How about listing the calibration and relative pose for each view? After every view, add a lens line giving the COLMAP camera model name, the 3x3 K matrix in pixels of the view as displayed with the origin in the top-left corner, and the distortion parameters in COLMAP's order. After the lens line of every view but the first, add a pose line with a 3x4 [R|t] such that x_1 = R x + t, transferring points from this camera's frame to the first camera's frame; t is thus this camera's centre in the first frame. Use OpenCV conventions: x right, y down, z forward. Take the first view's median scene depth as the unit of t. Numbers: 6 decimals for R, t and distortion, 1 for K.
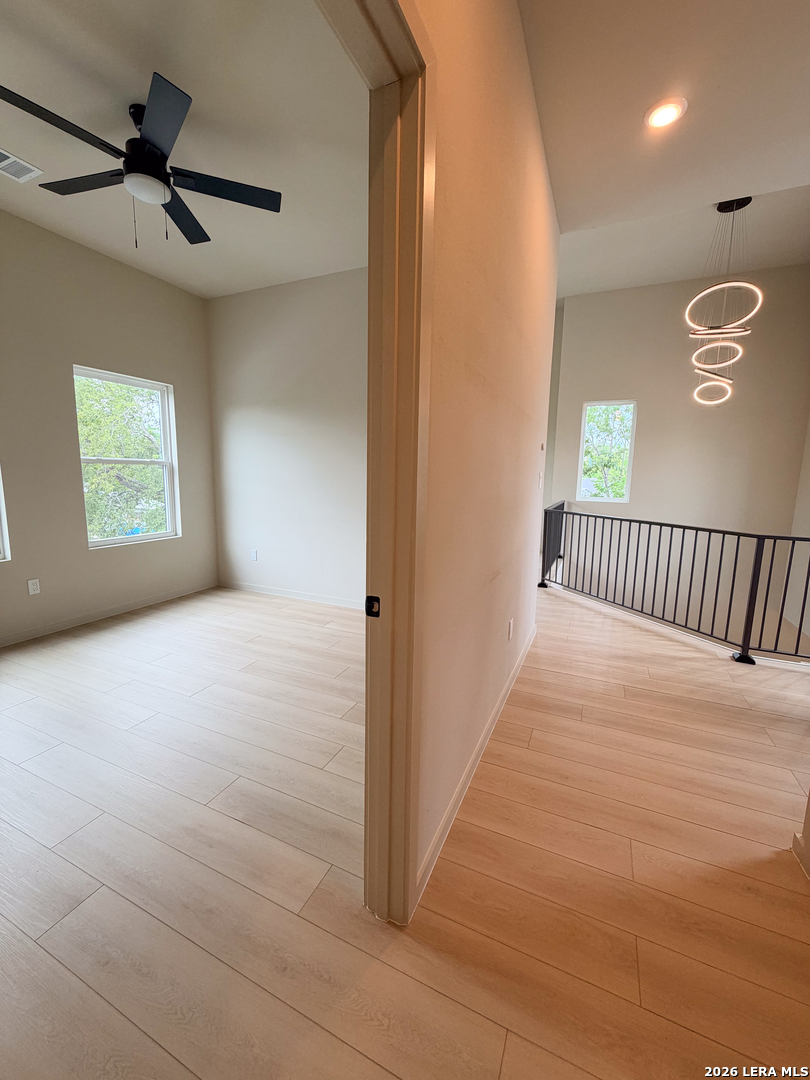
lens RADIAL K [[432.8, 0, 404.9], [0, 432.8, 536.6], [0, 0, 1]] dist [-0.001239, -0.000249]
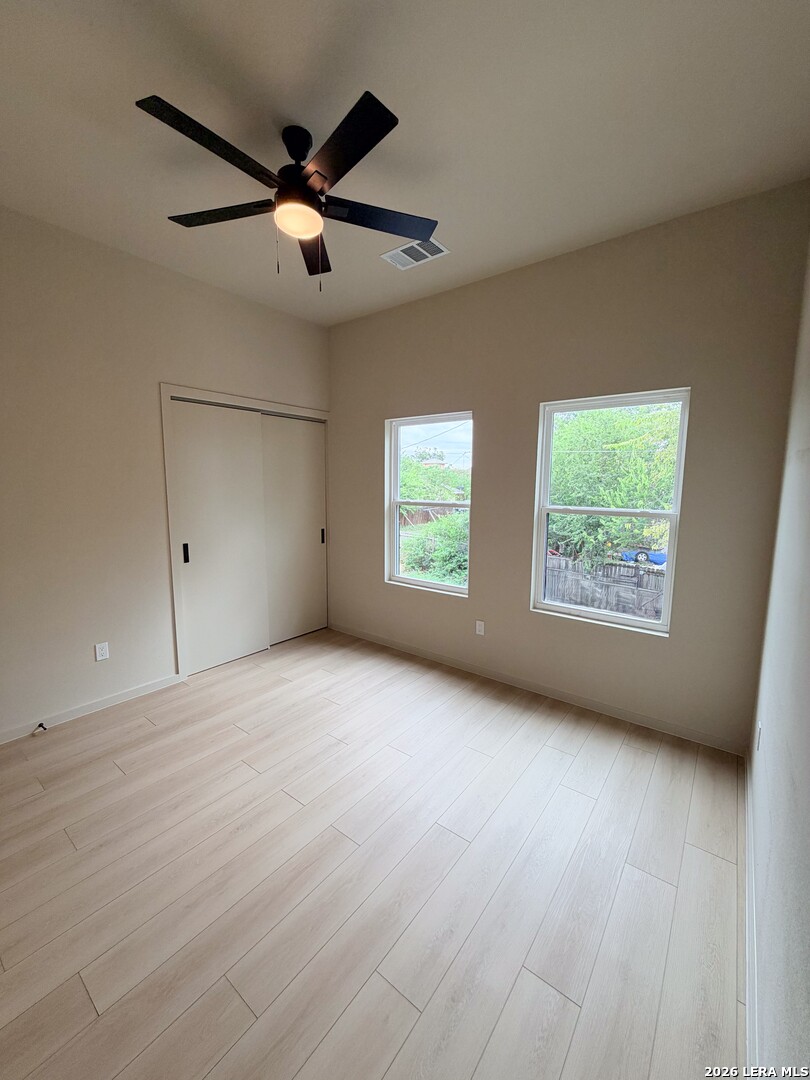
lens RADIAL K [[432.8, 0, 399.5], [0, 432.8, 540.6], [0, 0, 1]] dist [-0.001239, -0.000249]
pose [[-0.214022, 0.112593, -0.970318, 0.225565], [-0.162977, 0.975296, 0.149119, -0.270361], [0.963137, 0.190054, -0.190385, 1.224609]]
